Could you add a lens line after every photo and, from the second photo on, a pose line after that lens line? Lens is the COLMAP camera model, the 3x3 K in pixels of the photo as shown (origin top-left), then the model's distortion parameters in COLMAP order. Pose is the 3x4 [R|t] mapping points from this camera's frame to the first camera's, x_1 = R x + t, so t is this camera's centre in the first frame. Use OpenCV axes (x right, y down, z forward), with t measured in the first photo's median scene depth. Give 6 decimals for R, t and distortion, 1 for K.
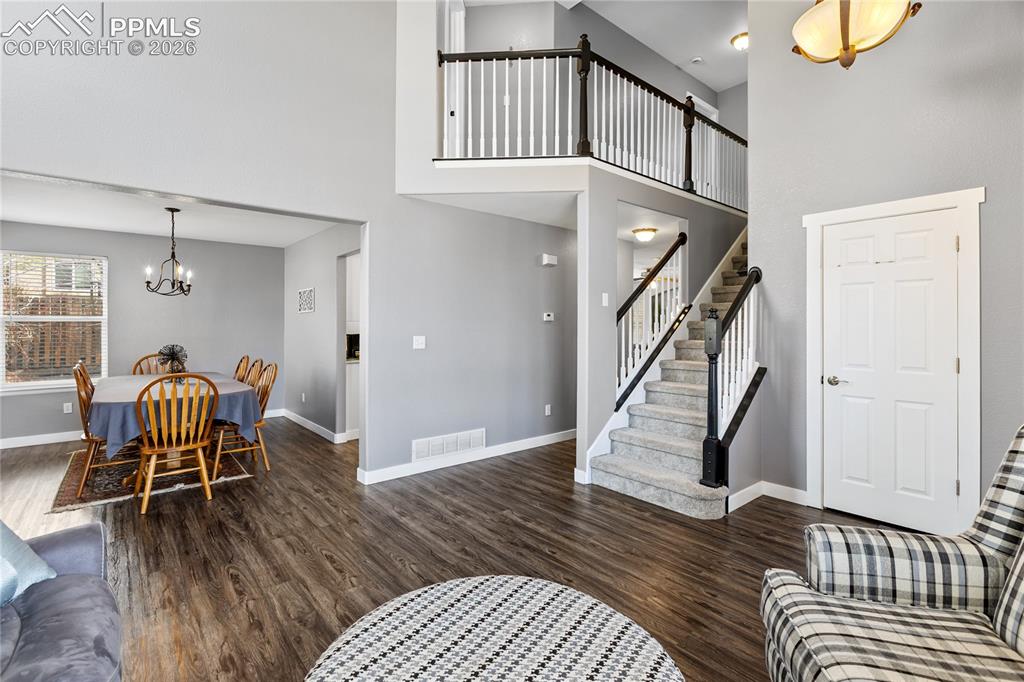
lens RADIAL K [[468.3, 0, 510.5], [0, 468.3, 321.9], [0, 0, 1]] dist [0.001767, 0.000002]
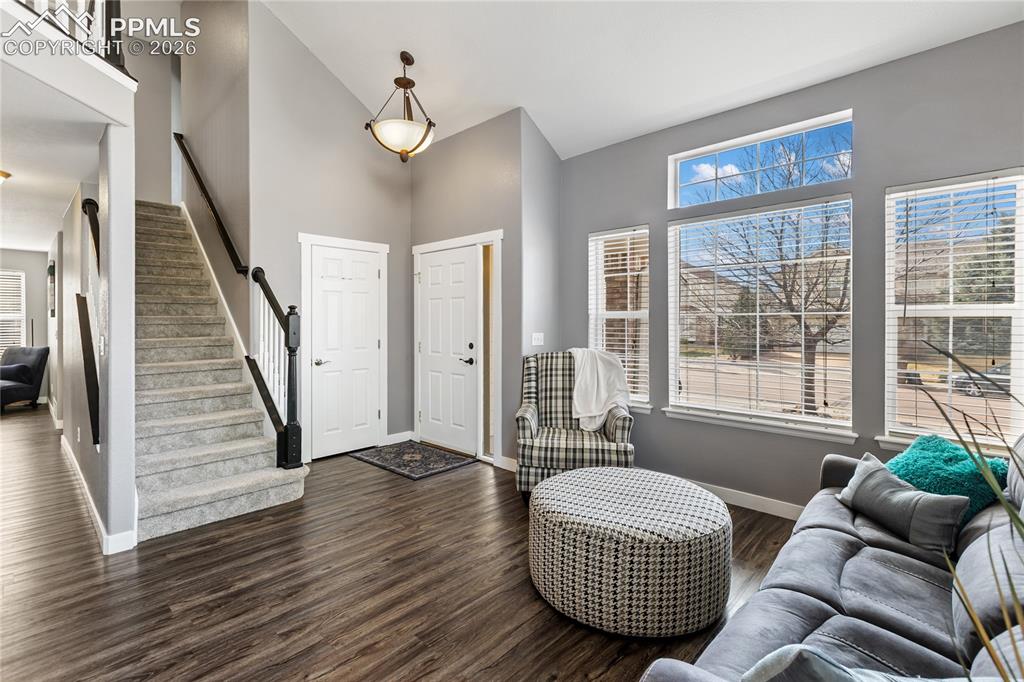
lens RADIAL K [[468.3, 0, 510.5], [0, 468.3, 321.9], [0, 0, 1]] dist [0.001767, 0.000002]
pose [[-0.113987, -0.001745, 0.993481, -0.714156], [-0.009842, 0.999951, 0.000627, 0.003656], [-0.993433, -0.009706, -0.113999, 0.622395]]
